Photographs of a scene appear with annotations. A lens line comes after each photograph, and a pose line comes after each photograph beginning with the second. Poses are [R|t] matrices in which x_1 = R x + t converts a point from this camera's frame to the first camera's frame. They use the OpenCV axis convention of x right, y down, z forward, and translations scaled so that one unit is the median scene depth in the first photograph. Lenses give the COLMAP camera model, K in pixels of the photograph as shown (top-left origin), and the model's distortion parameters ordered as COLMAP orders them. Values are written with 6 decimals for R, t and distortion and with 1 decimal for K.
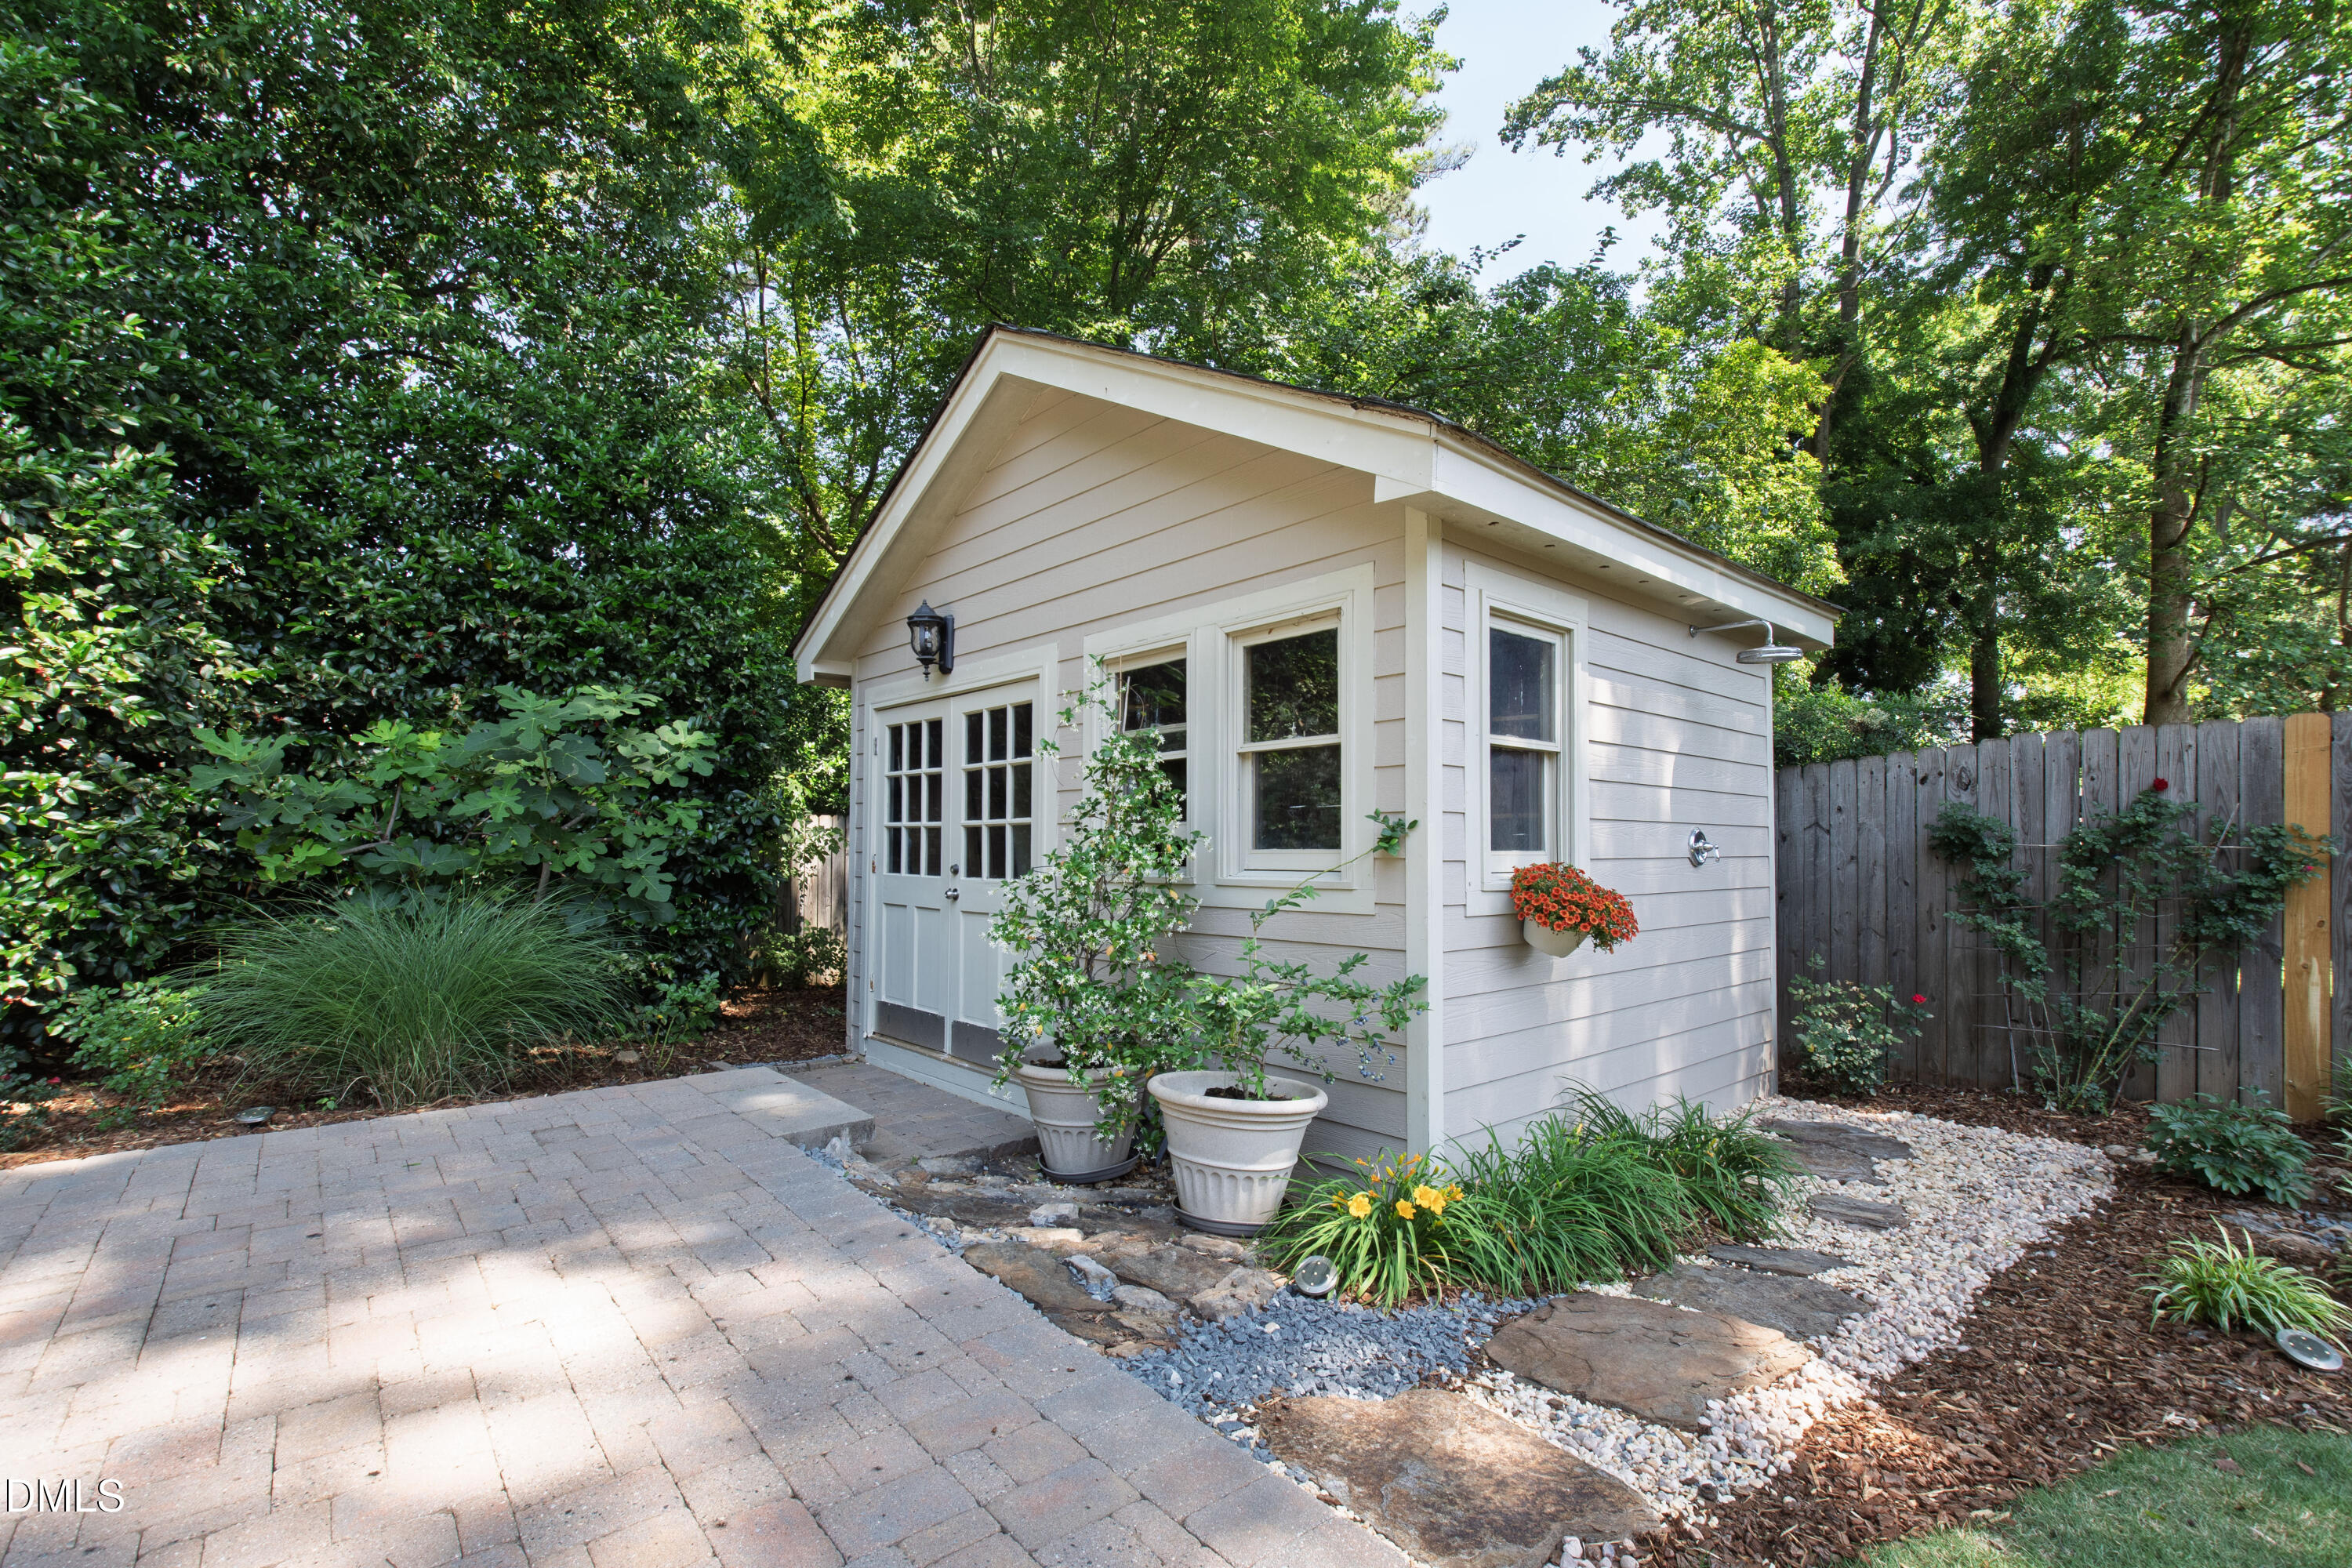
lens RADIAL K [[1041.9, 0, 1180.3], [0, 1041.9, 795.8], [0, 0, 1]] dist [-0.002431, 0.000258]
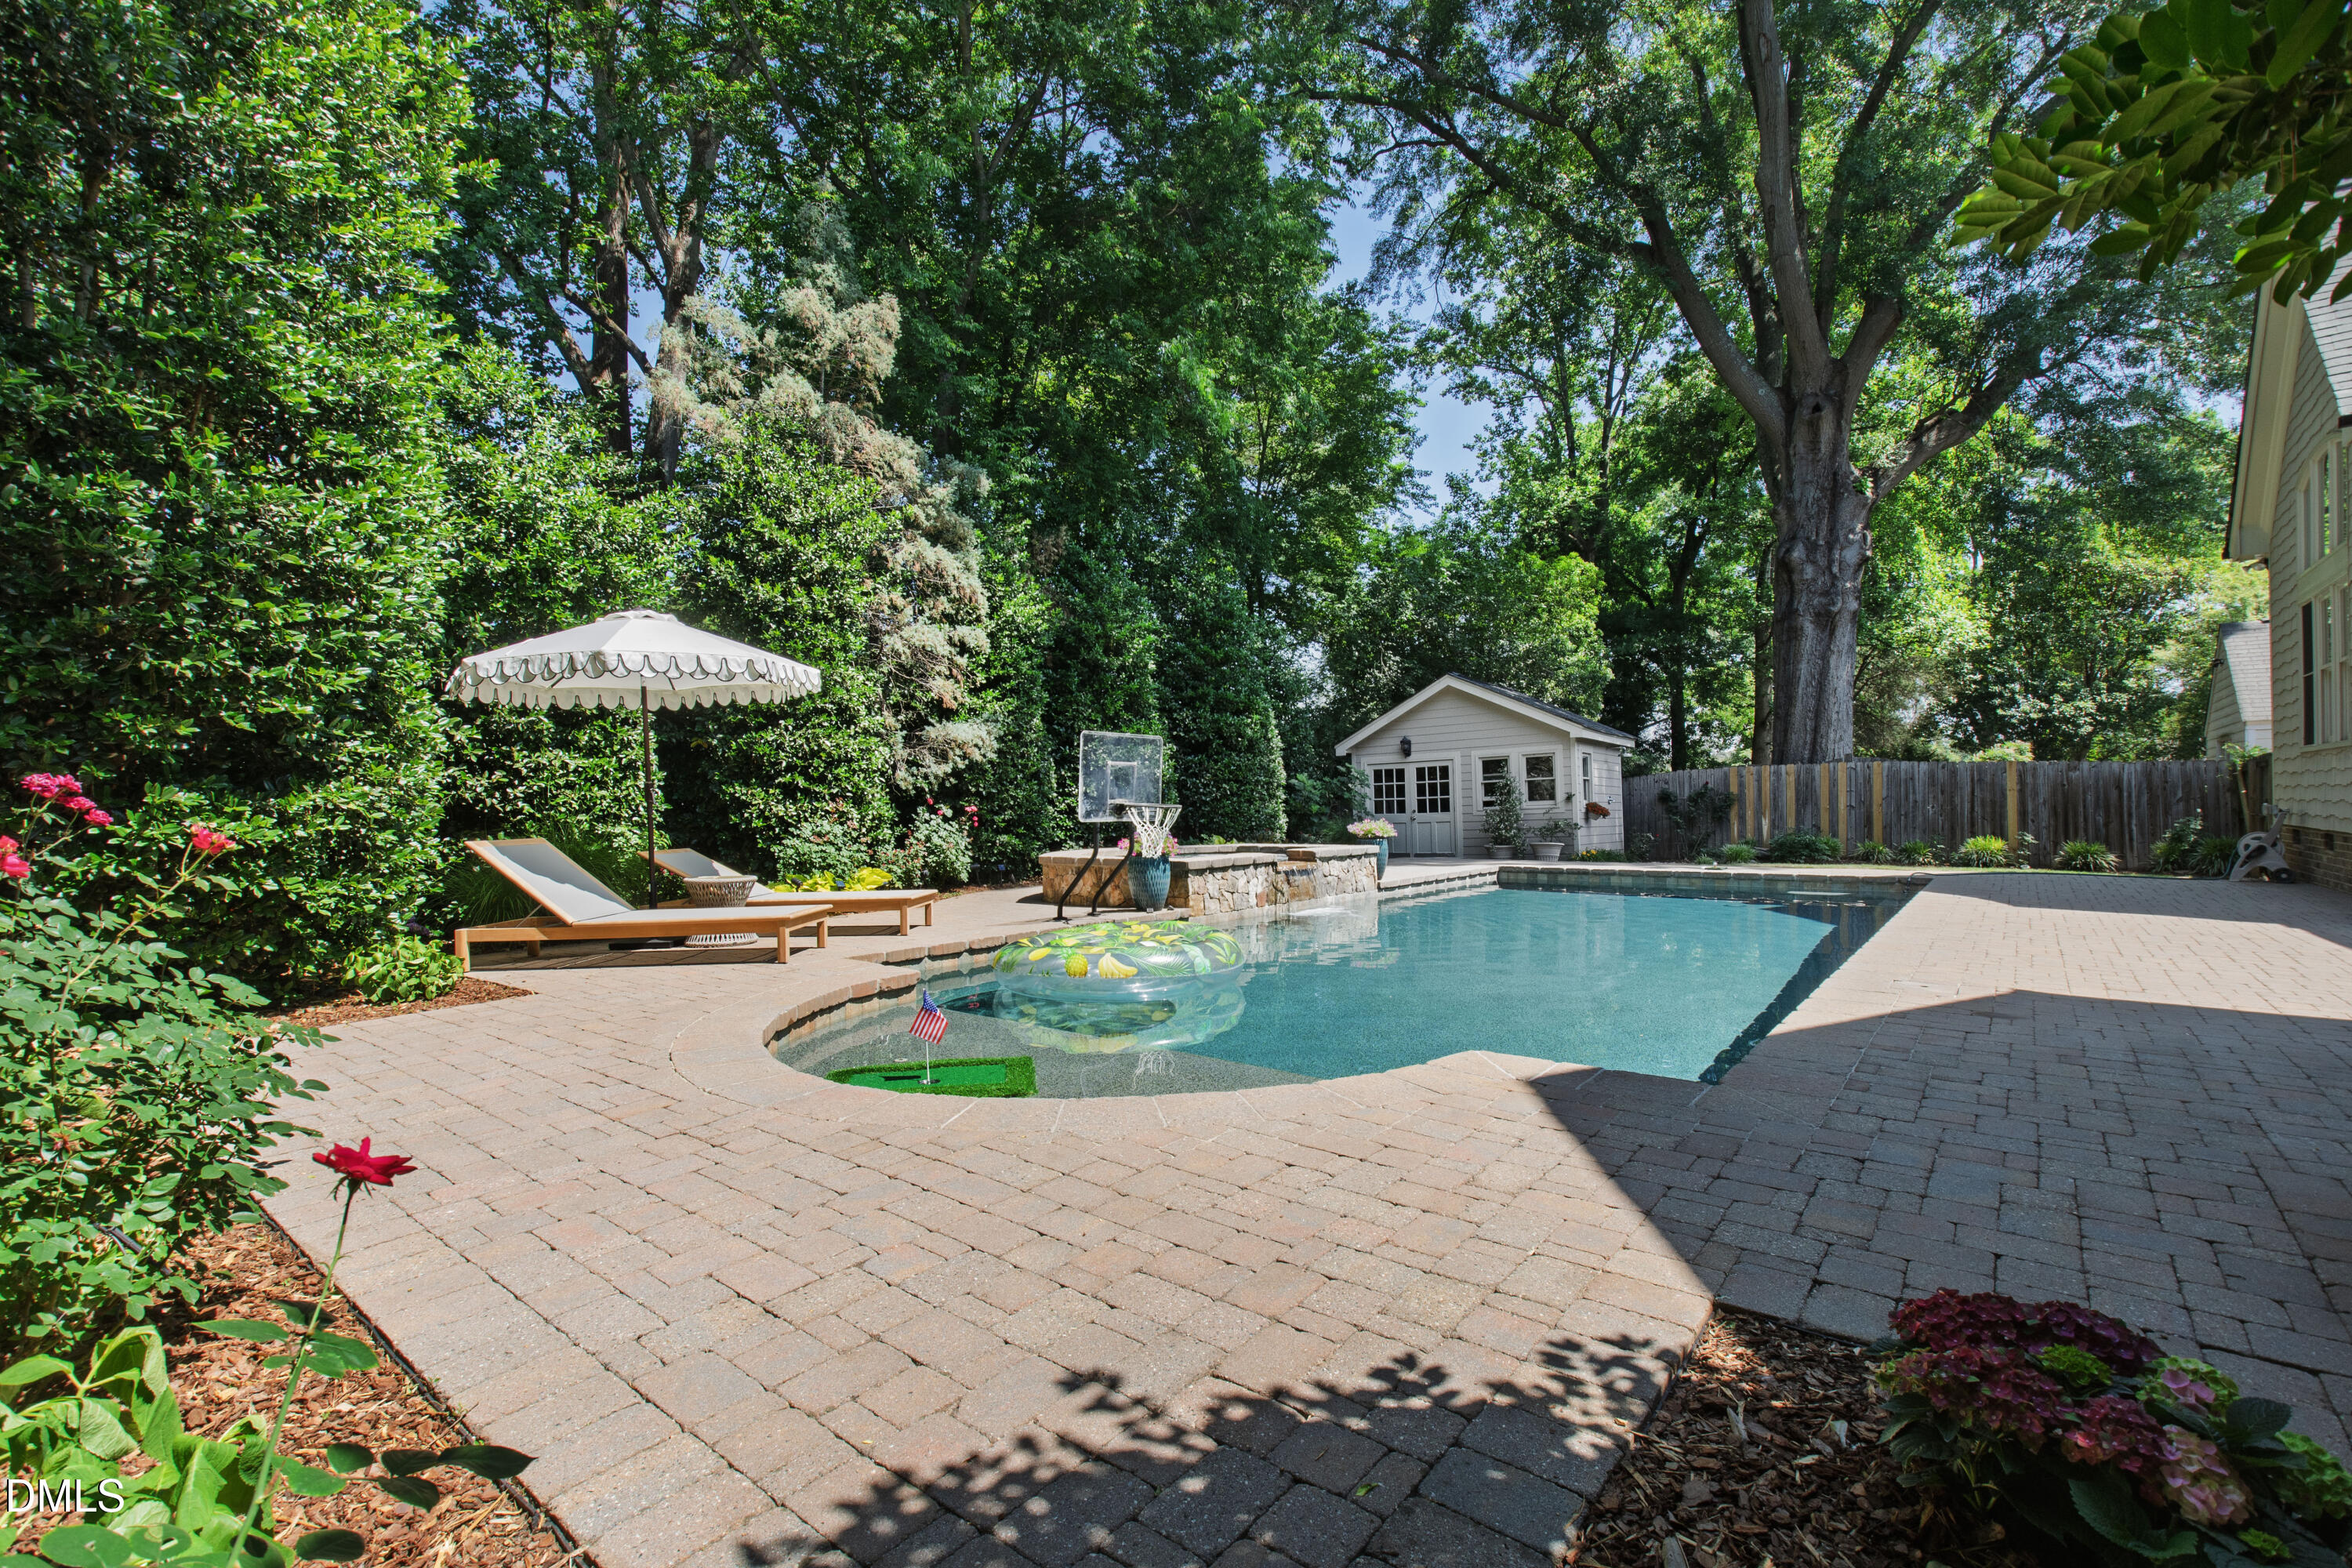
lens RADIAL K [[1041.9, 0, 1180.3], [0, 1041.9, 795.8], [0, 0, 1]] dist [-0.002431, 0.000258]
pose [[0.977968, -0.010526, 0.208490, -1.780908], [0.009161, 0.999930, 0.007512, -0.016779], [-0.208555, -0.005437, 0.977996, -2.373738]]
